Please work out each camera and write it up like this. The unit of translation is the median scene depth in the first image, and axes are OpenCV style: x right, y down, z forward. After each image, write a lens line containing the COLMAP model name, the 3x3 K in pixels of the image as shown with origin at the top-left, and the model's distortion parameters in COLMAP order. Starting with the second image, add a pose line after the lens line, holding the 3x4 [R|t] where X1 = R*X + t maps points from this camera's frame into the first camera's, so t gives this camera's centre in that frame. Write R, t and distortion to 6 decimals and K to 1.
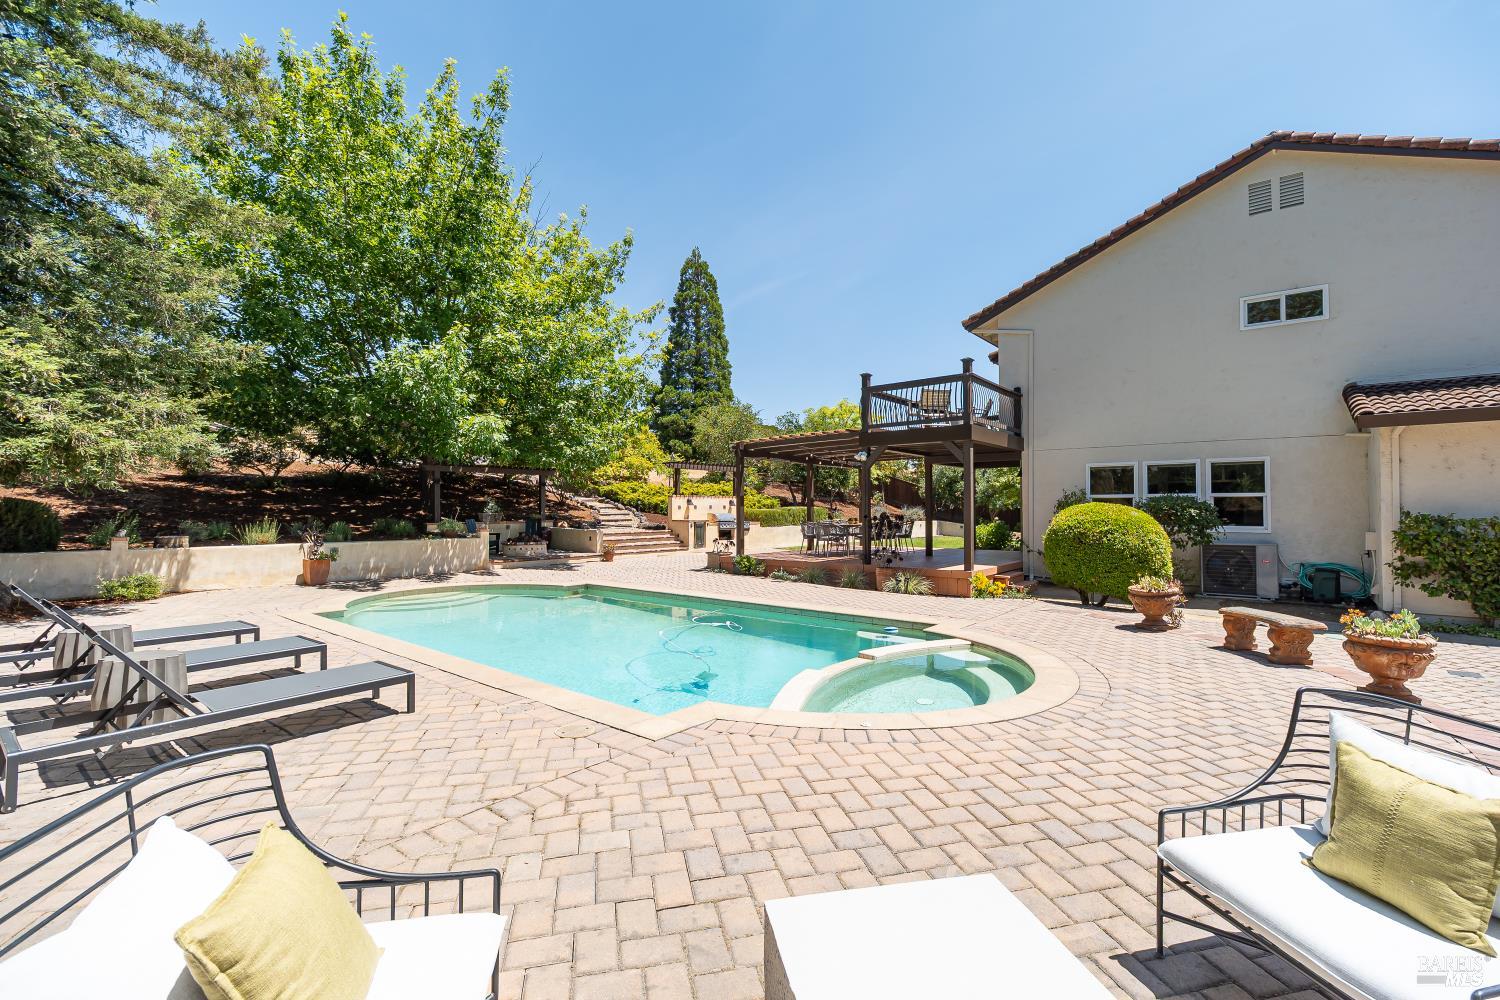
lens RADIAL K [[651.5, 0, 764.7], [0, 651.5, 501.4], [0, 0, 1]] dist [-0.001768, -0.000216]
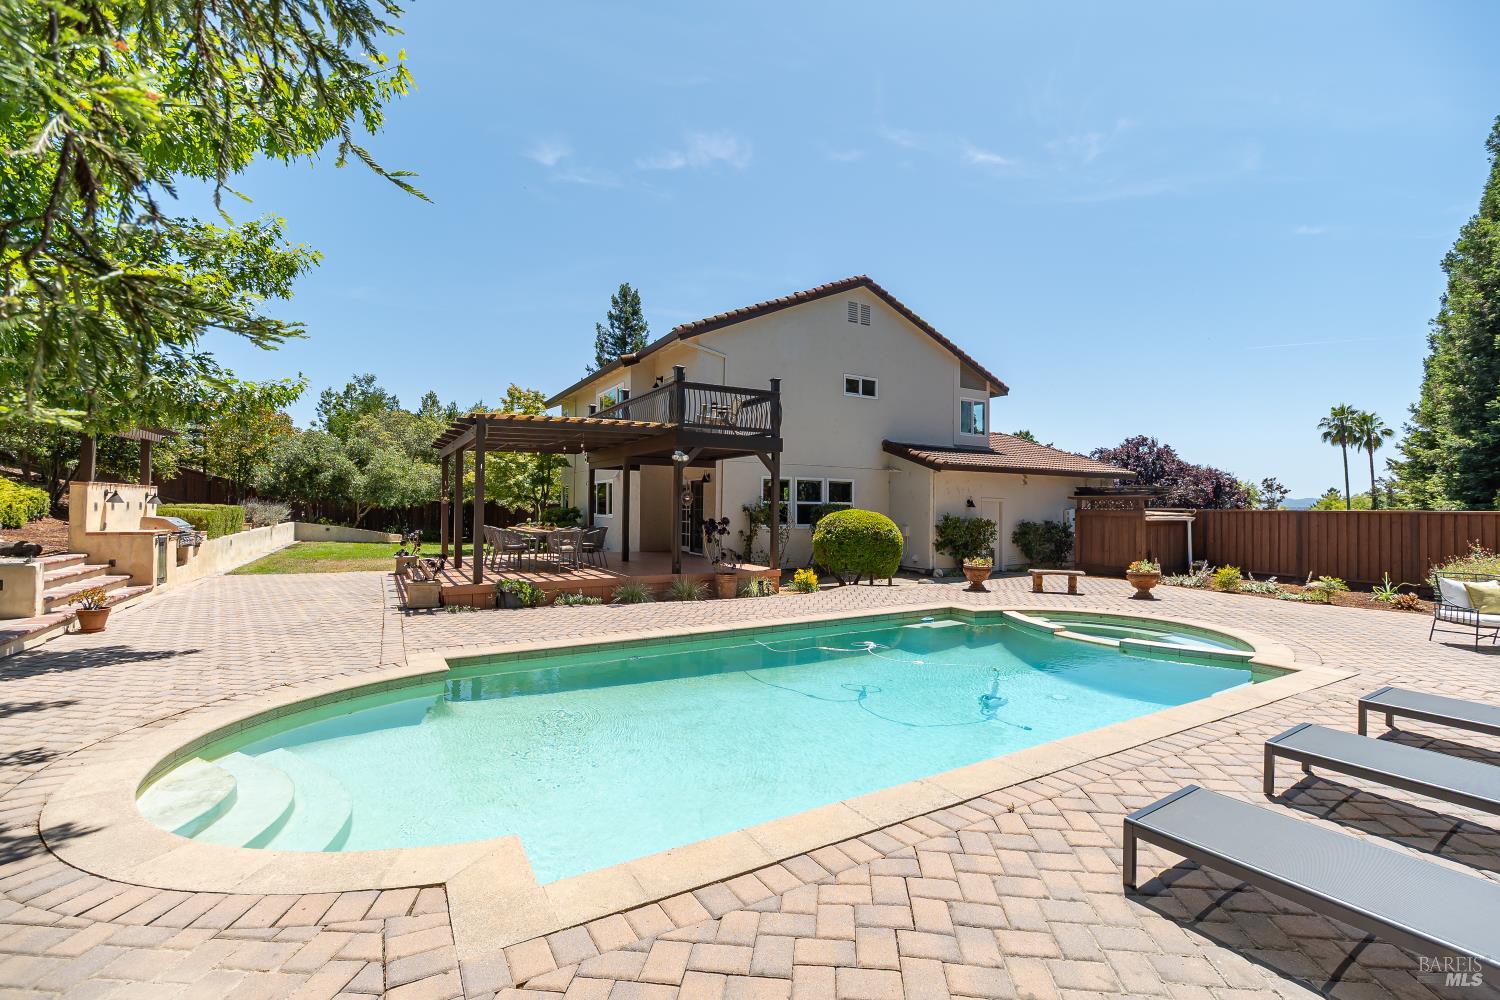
lens RADIAL K [[653.6, 0, 763.9], [0, 653.6, 494.5], [0, 0, 1]] dist [-0.001103, -0.001013]
pose [[0.347853, 0.021434, 0.937304, -0.334822], [-0.019550, 0.999687, -0.015605, -0.001644], [-0.937345, -0.012896, 0.348163, 0.285460]]
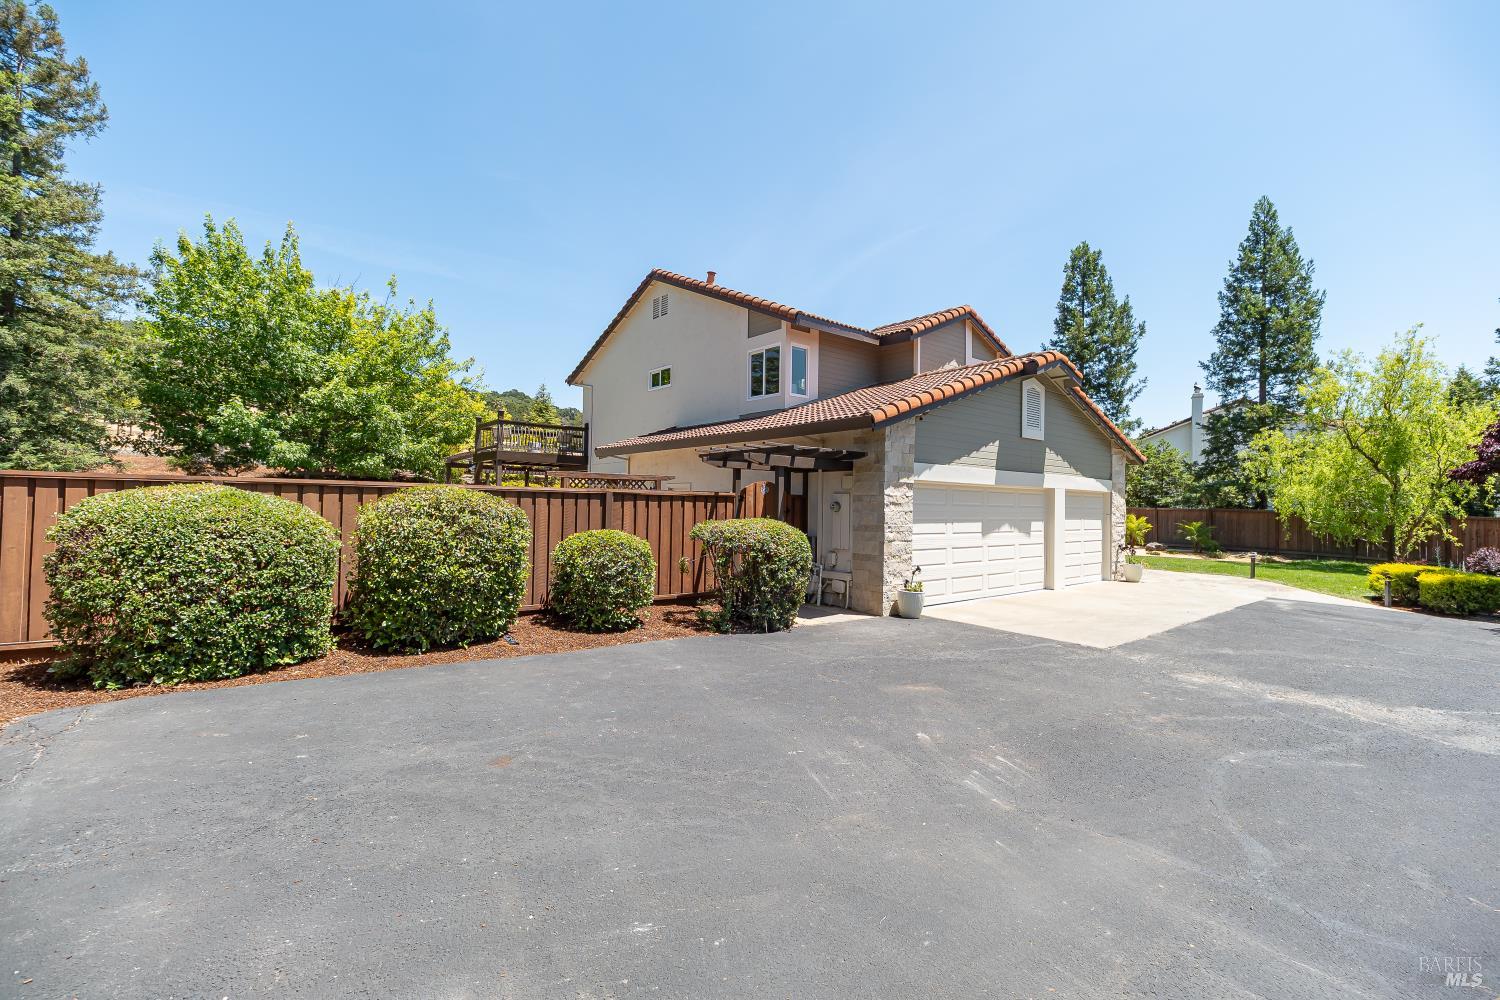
lens RADIAL K [[663.1, 0, 750.2], [0, 663.1, 493.2], [0, 0, 1]] dist [0.000260, -0.000291]
pose [[0.983020, 0.007581, -0.183343, 0.565094], [-0.009459, 0.999911, -0.009372, 0.000268], [0.183255, 0.010947, 0.983004, -0.242809]]
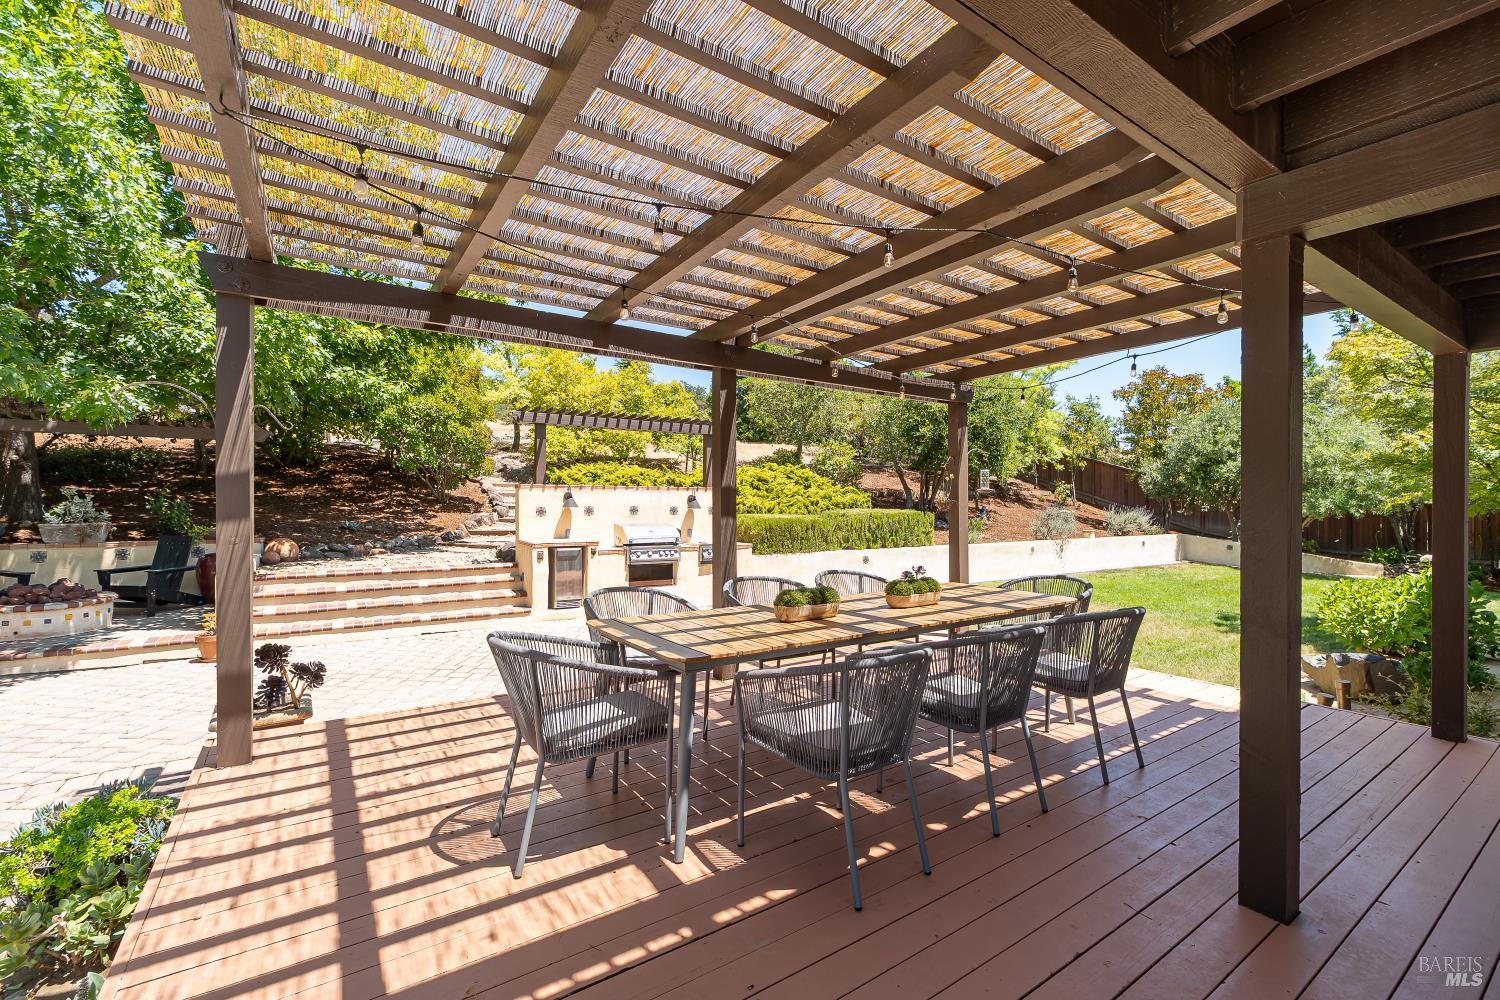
lens RADIAL K [[654.8, 0, 760.4], [0, 654.8, 501.6], [0, 0, 1]] dist [-0.002398, -0.000473]
pose [[0.959579, 0.006826, -0.281355, 0.110341], [-0.004156, 0.999940, 0.010087, -0.002153], [0.281407, -0.008510, 0.959551, 0.492730]]
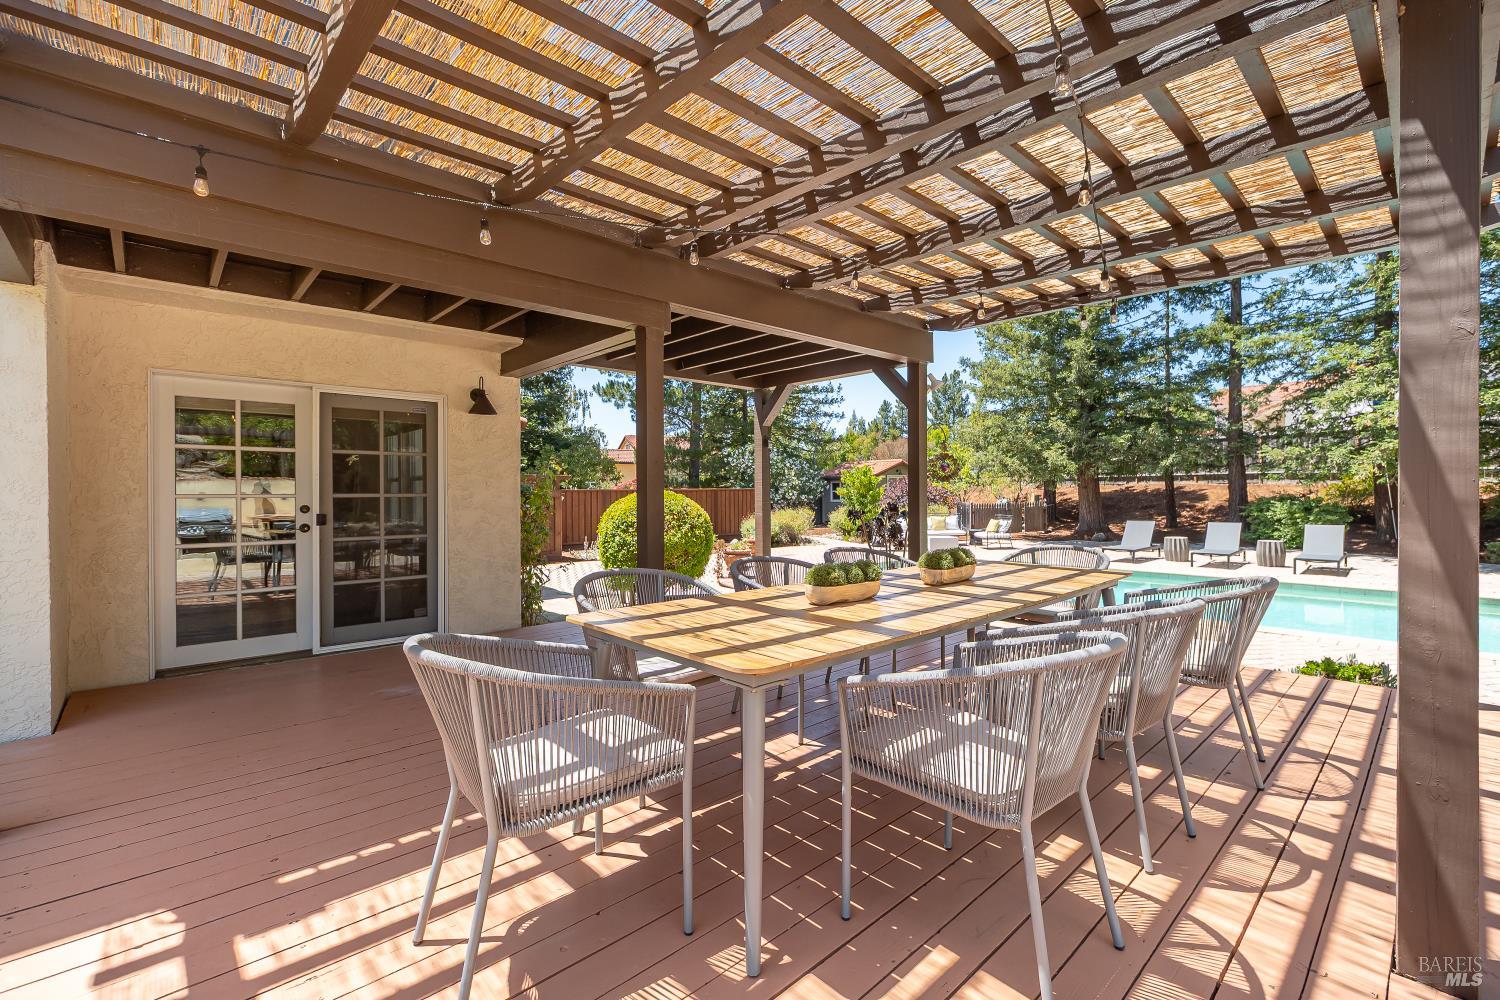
lens RADIAL K [[654.8, 0, 763.5], [0, 654.8, 495.6], [0, 0, 1]] dist [-0.001457, -0.001058]
pose [[-0.990074, 0.003878, 0.140490, 0.104841], [0.003142, 0.999980, -0.005457, 0.006259], [-0.140509, -0.004961, -0.990067, 0.746091]]
